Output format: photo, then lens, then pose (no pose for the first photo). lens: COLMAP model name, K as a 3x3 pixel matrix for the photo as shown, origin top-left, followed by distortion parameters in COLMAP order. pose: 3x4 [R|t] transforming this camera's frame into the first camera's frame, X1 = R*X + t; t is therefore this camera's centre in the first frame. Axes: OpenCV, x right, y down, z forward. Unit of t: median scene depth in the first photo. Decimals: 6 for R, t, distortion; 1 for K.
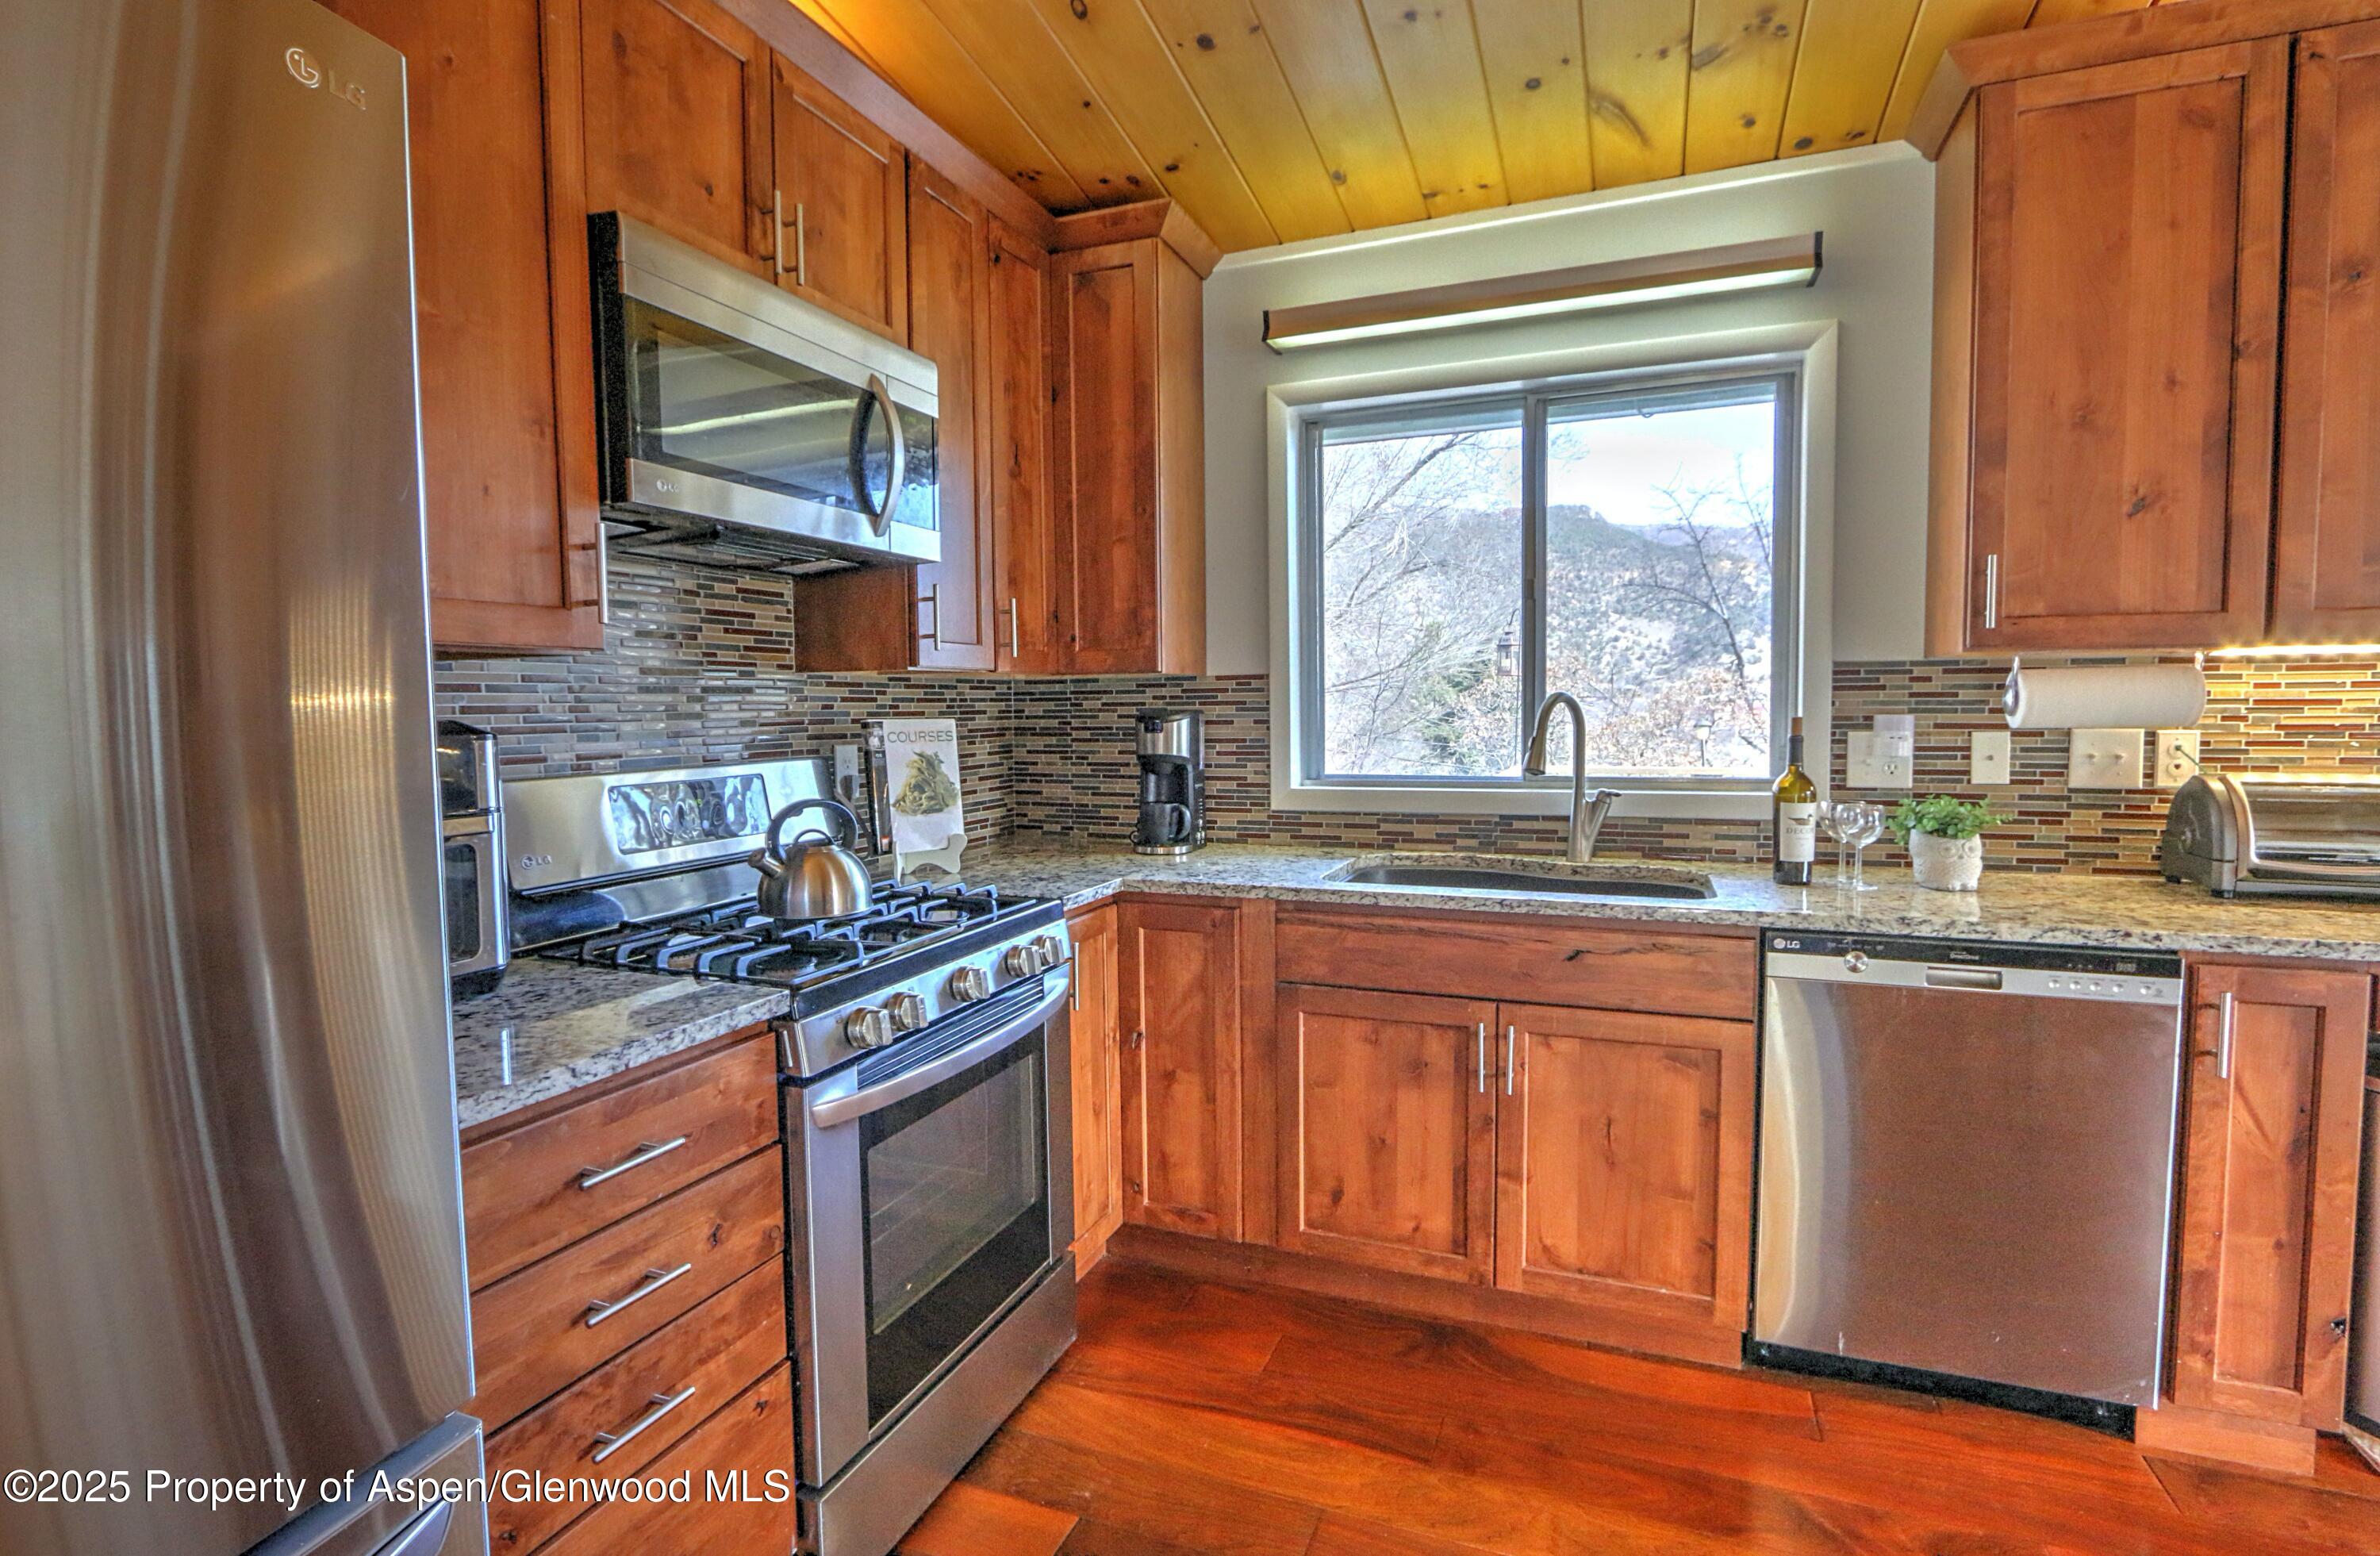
lens RADIAL K [[1112.9, 0, 1190.0], [0, 1112.9, 778.0], [0, 0, 1]] dist [-0.022059, 0.000459]
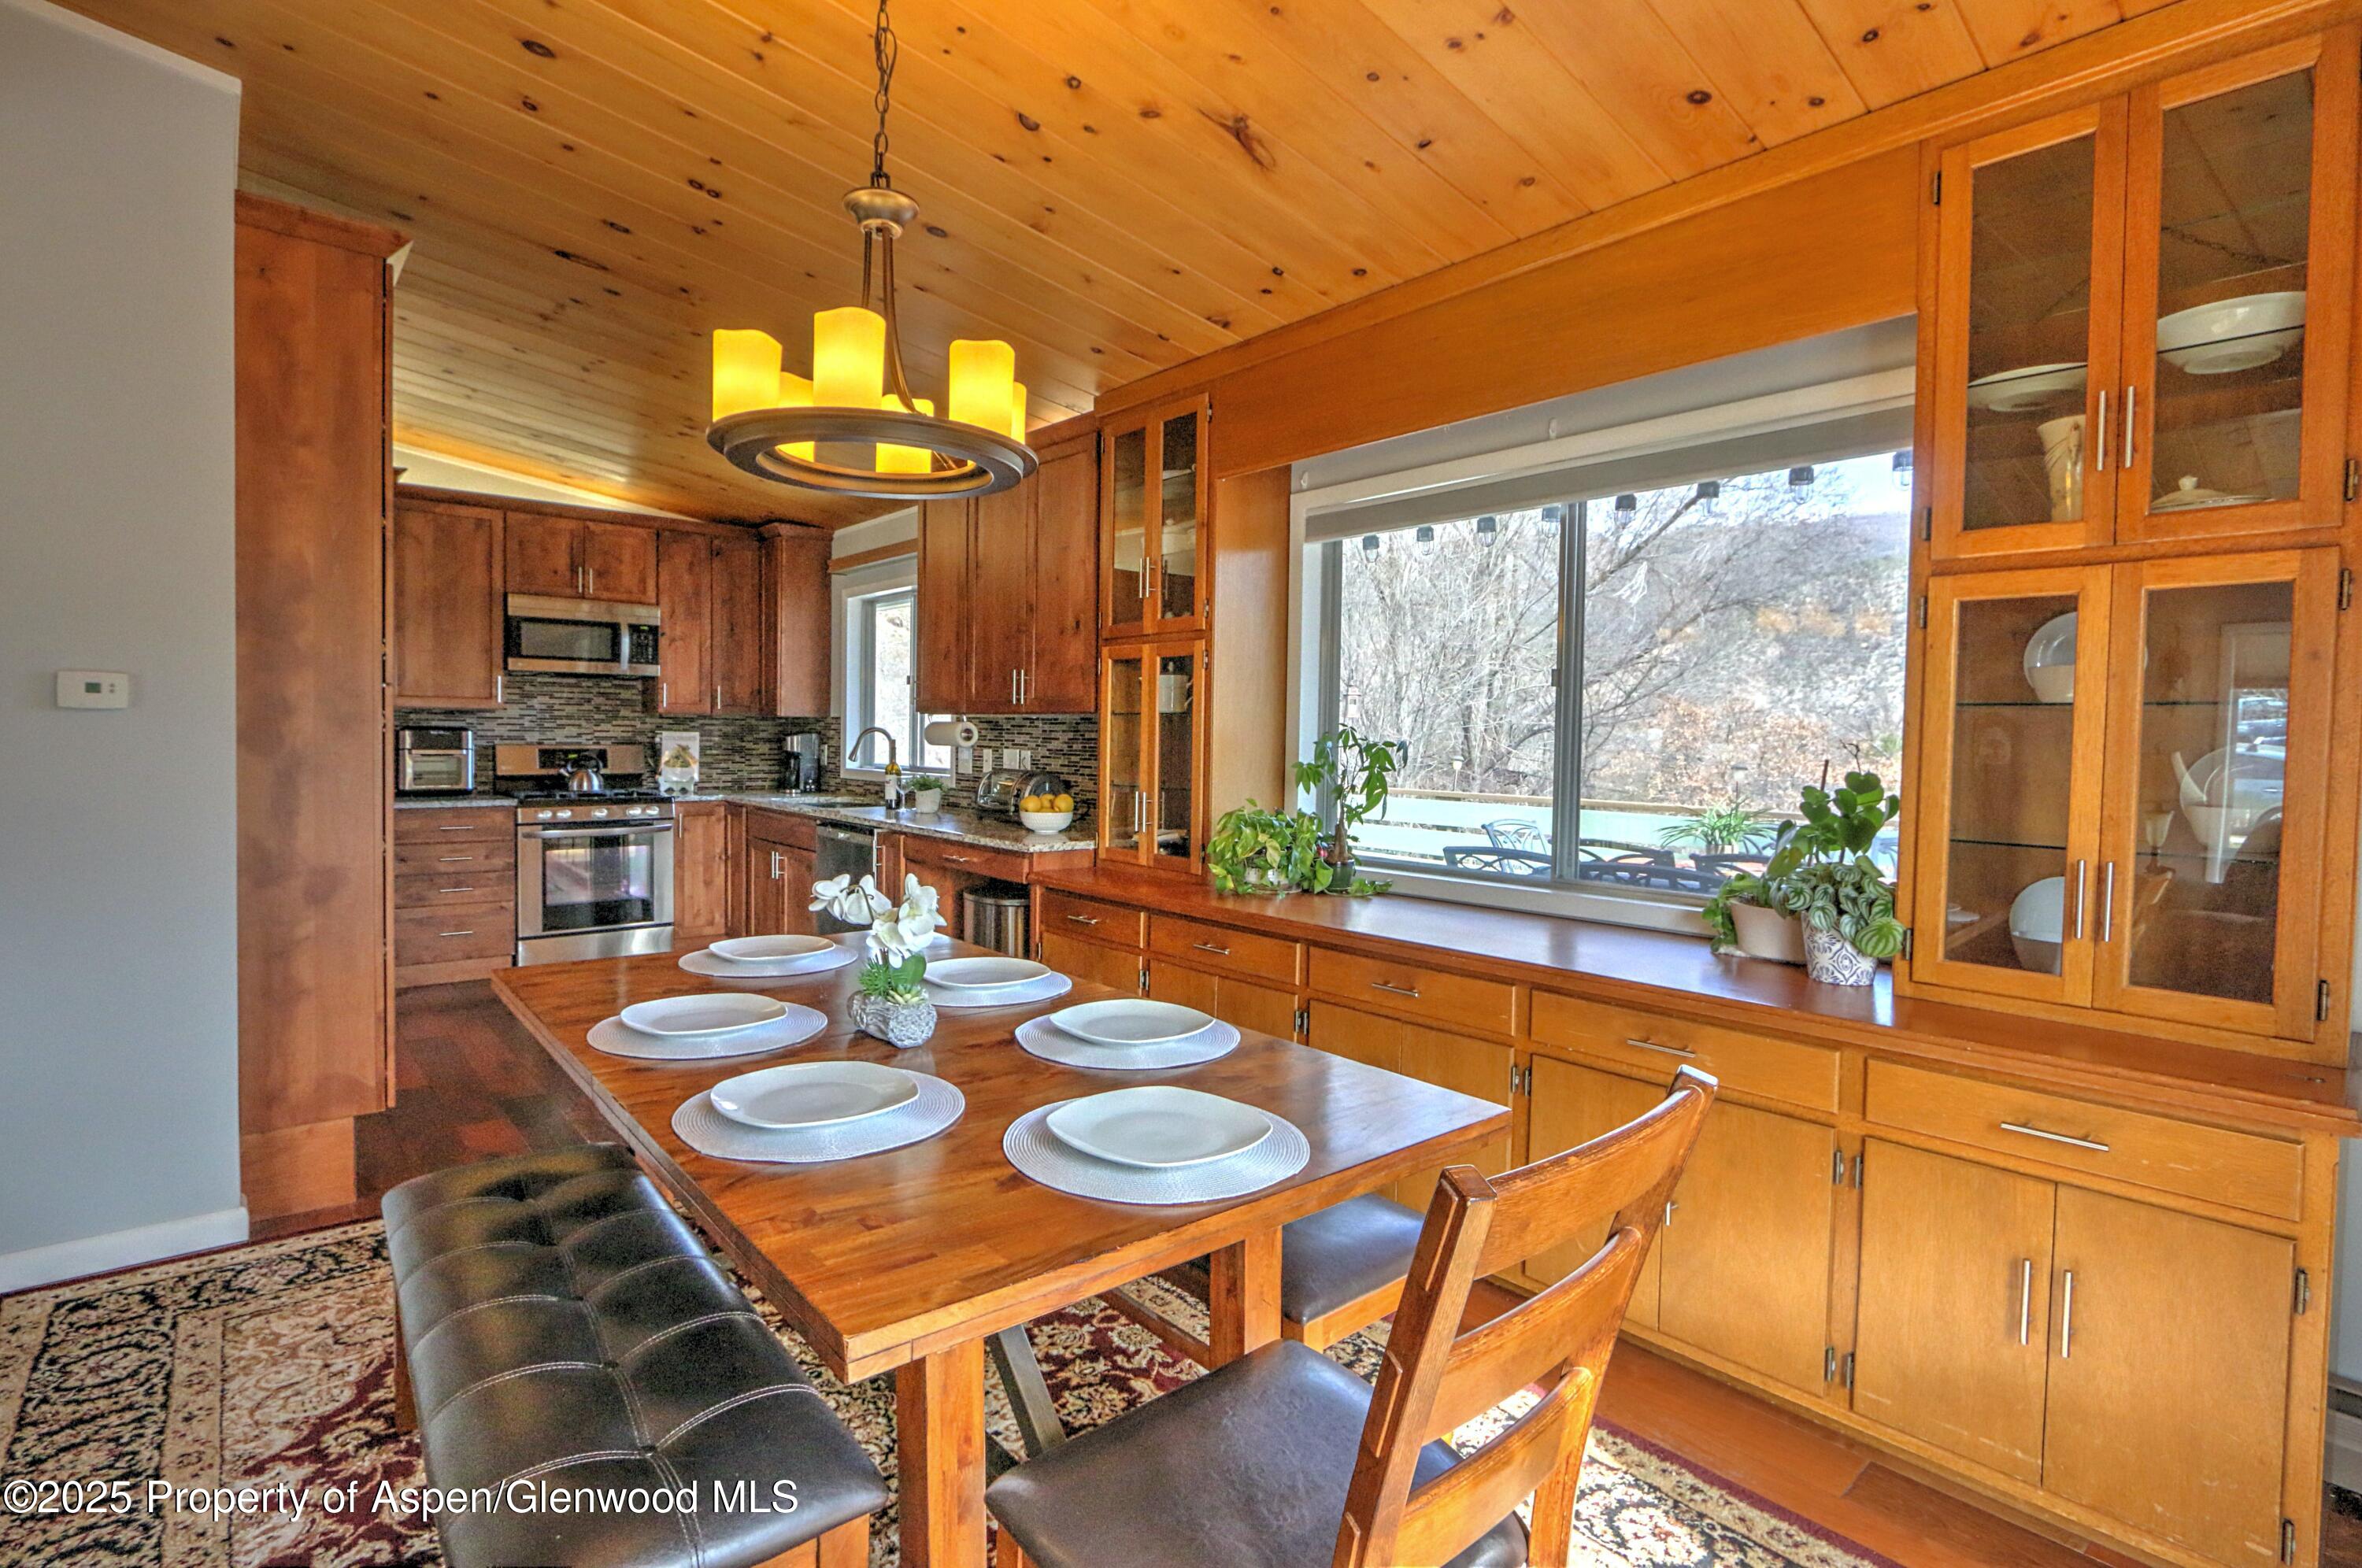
lens RADIAL K [[1125.5, 0, 1158.9], [0, 1125.5, 772.5], [0, 0, 1]] dist [-0.018334, -0.000117]
pose [[0.884525, 0.042860, -0.464520, 2.040468], [-0.056011, 0.998324, -0.014542, 0.018591], [0.463119, 0.038881, 0.885443, -0.840761]]
